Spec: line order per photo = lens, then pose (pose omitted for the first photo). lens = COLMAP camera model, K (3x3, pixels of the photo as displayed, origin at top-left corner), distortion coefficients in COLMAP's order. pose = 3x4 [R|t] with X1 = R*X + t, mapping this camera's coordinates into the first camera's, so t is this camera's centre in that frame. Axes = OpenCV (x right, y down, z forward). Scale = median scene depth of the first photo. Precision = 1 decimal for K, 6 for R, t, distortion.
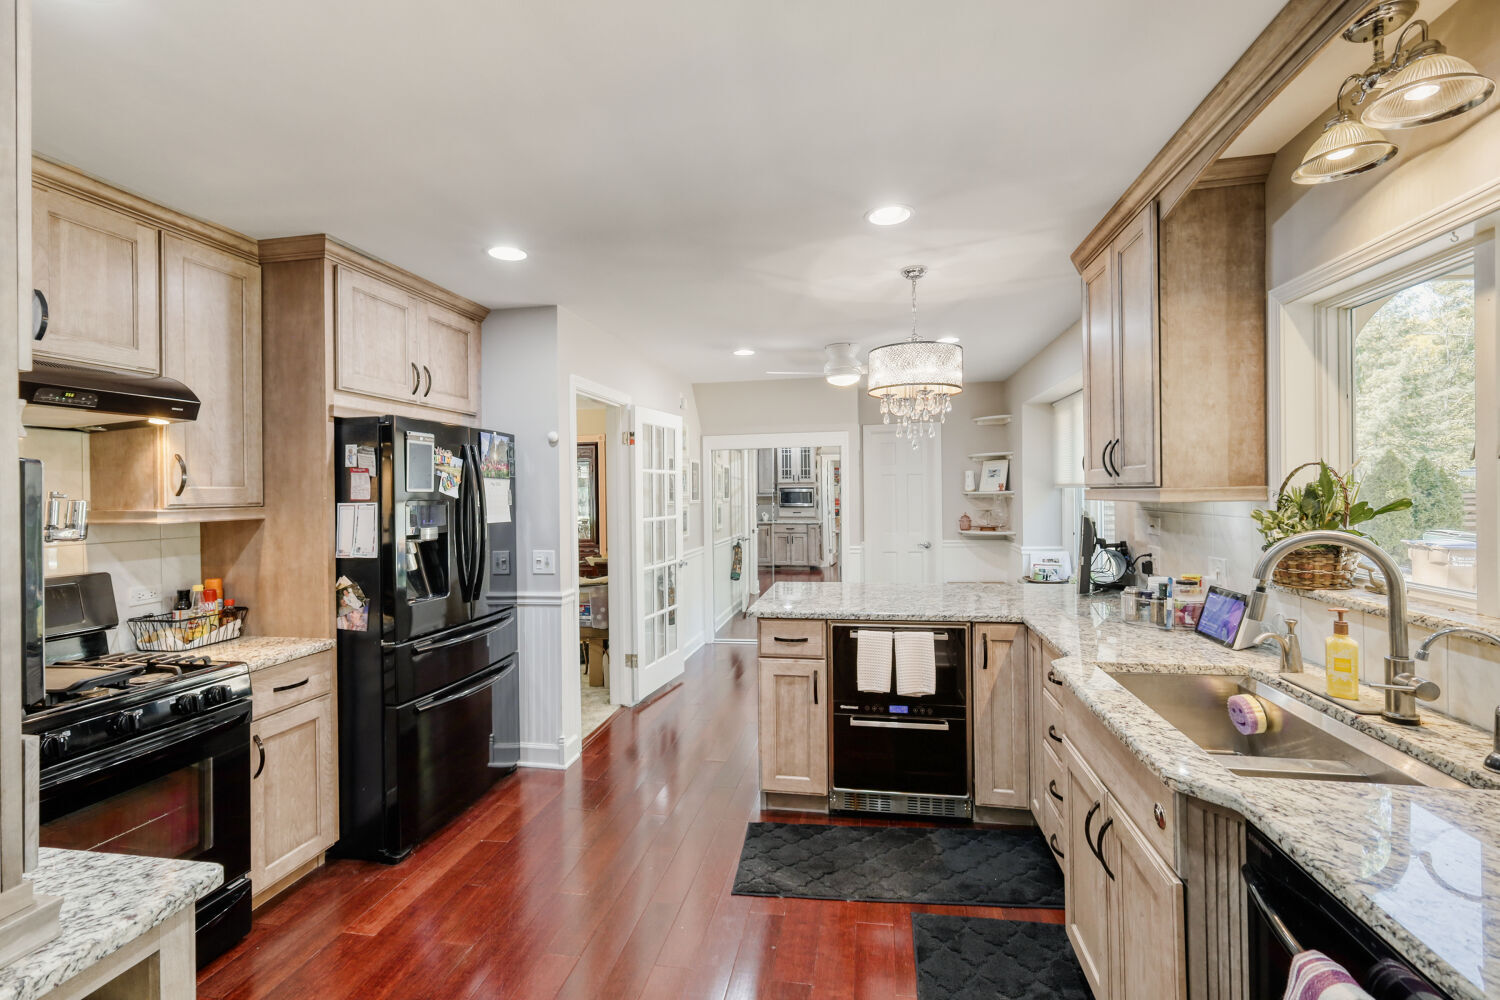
lens RADIAL K [[660.2, 0, 744.5], [0, 660.2, 479.9], [0, 0, 1]] dist [-0.001159, 0.001142]
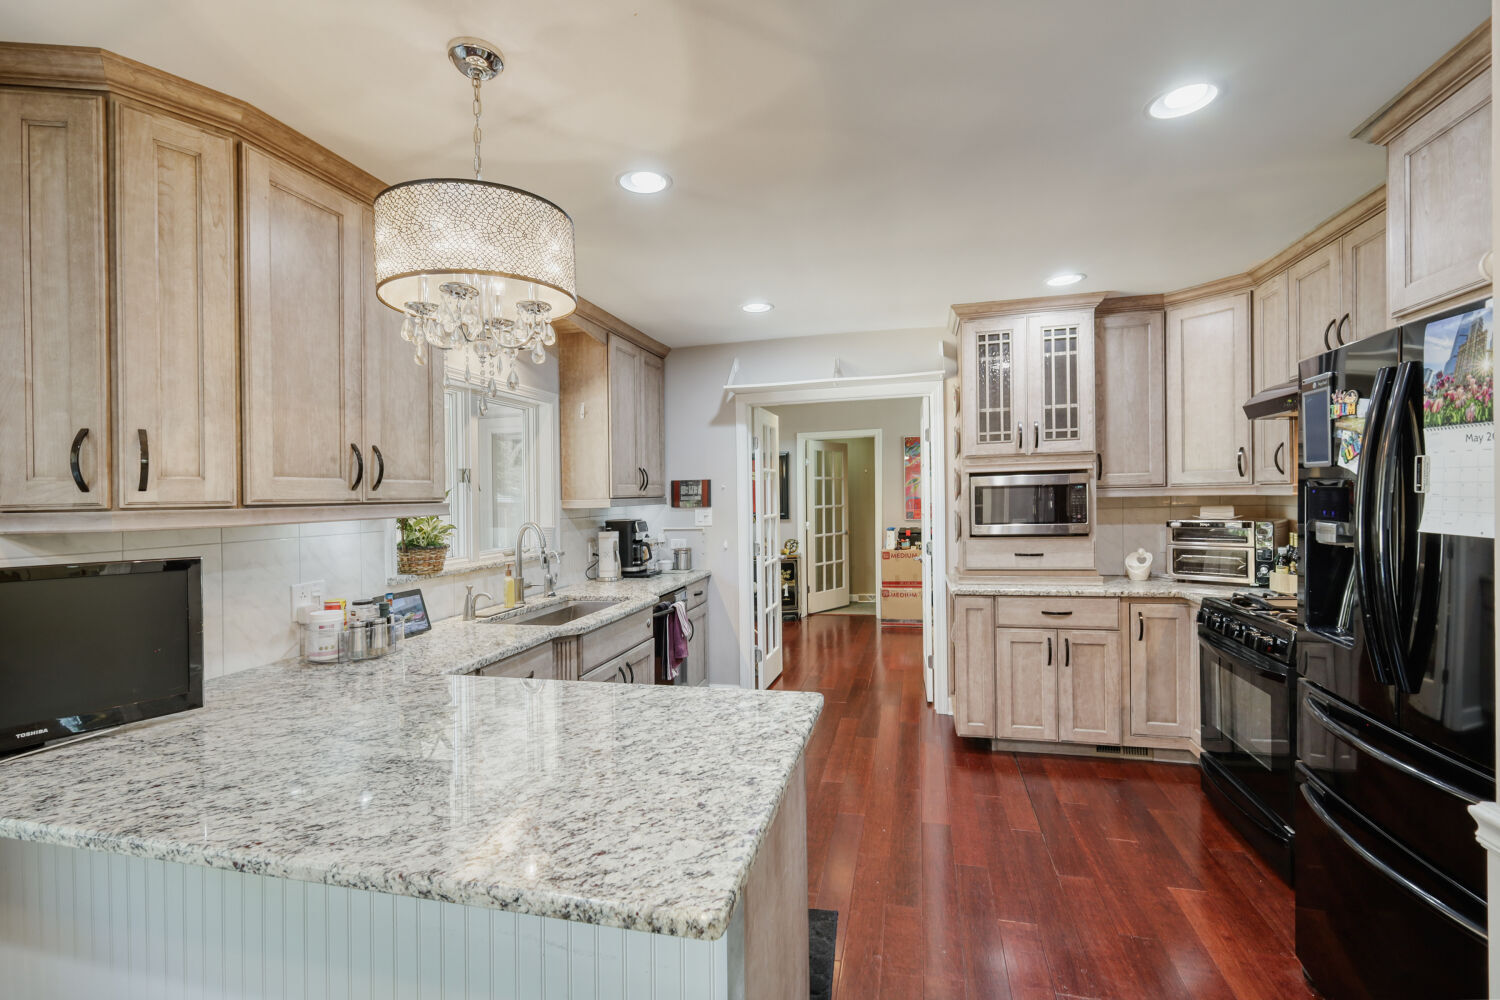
lens RADIAL K [[660.2, 0, 753.1], [0, 660.2, 510.5], [0, 0, 1]] dist [-0.001159, 0.001142]
pose [[-0.997921, 0.041964, 0.048919, 0.043015], [0.042167, 0.999106, 0.003123, 0.035165], [-0.048744, 0.005179, -0.998798, 1.628862]]
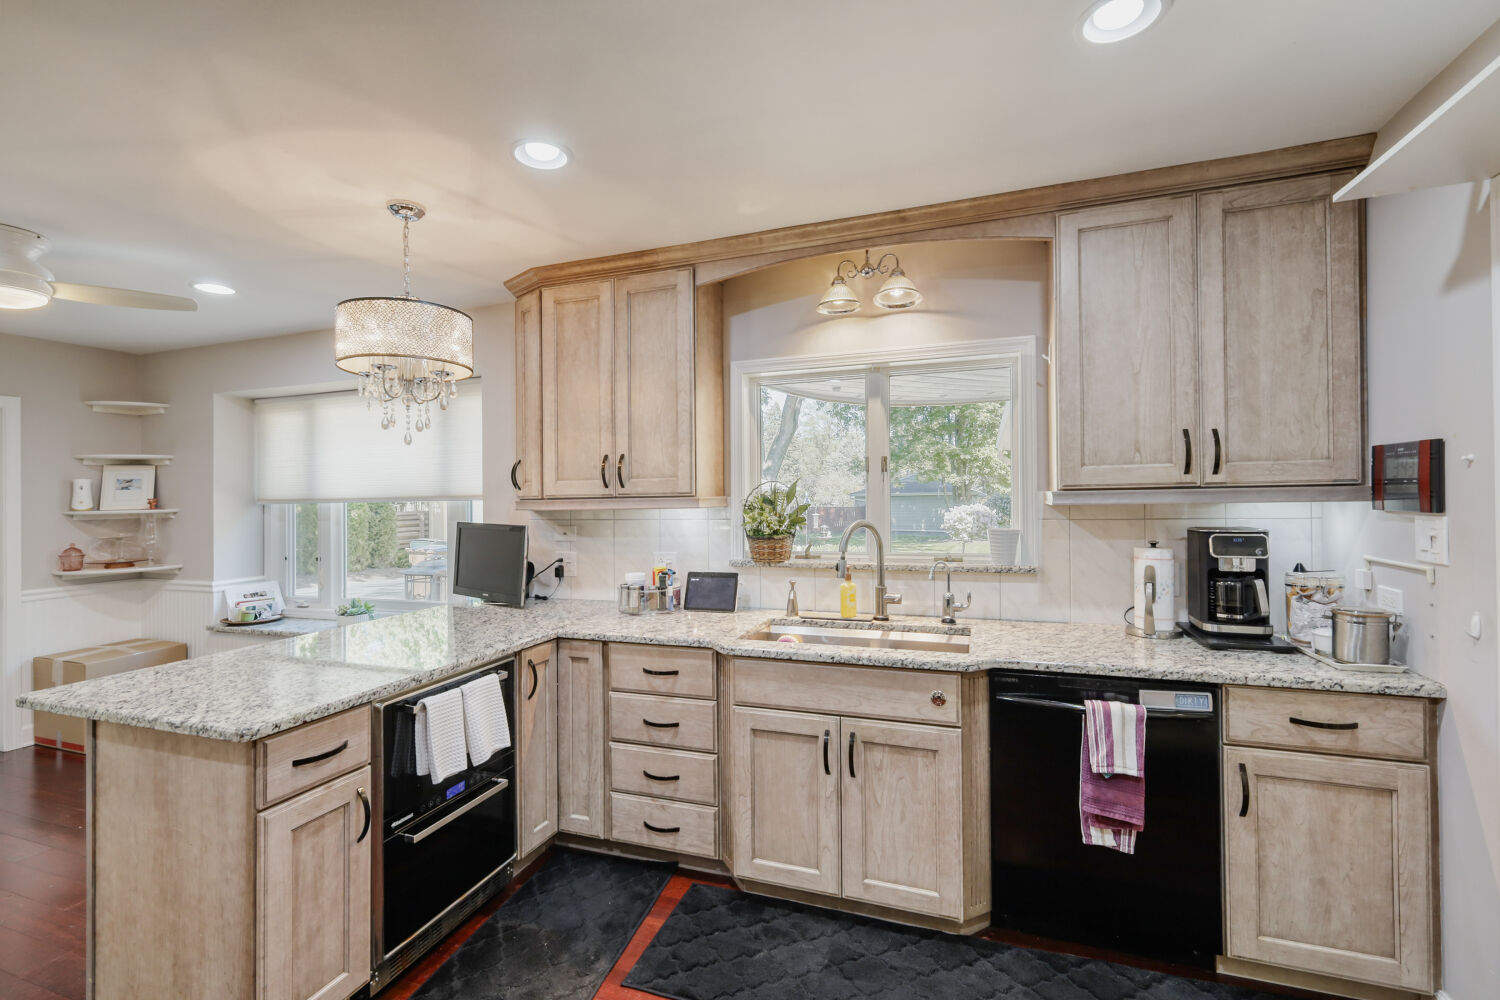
lens RADIAL K [[660.2, 0, 746.9], [0, 660.2, 491.3], [0, 0, 1]] dist [-0.001159, 0.001142]
pose [[0.156875, 0.020436, 0.987407, -0.457859], [-0.002934, 0.999791, -0.020226, 0.020858], [-0.987614, 0.000276, 0.156903, 0.545508]]
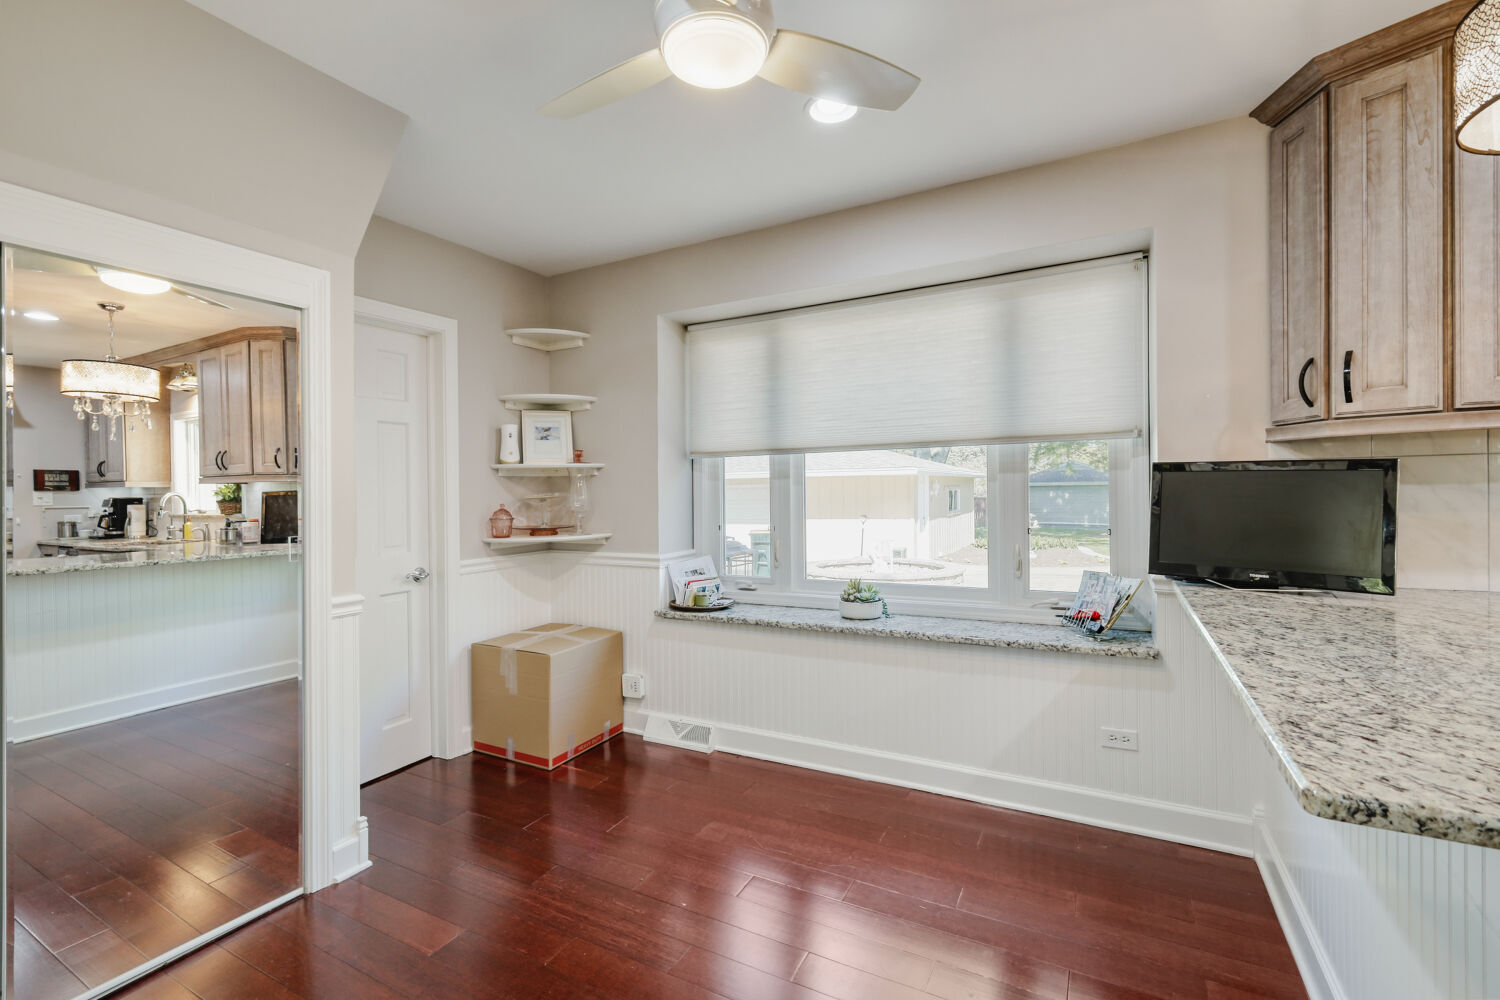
lens RADIAL K [[660.2, 0, 745.8], [0, 660.2, 491.1], [0, 0, 1]] dist [-0.001159, 0.001142]
pose [[0.303170, 0.012538, 0.952854, -0.239069], [-0.005215, 0.999920, -0.011498, 0.099846], [-0.952922, -0.001483, 0.303211, 1.475174]]
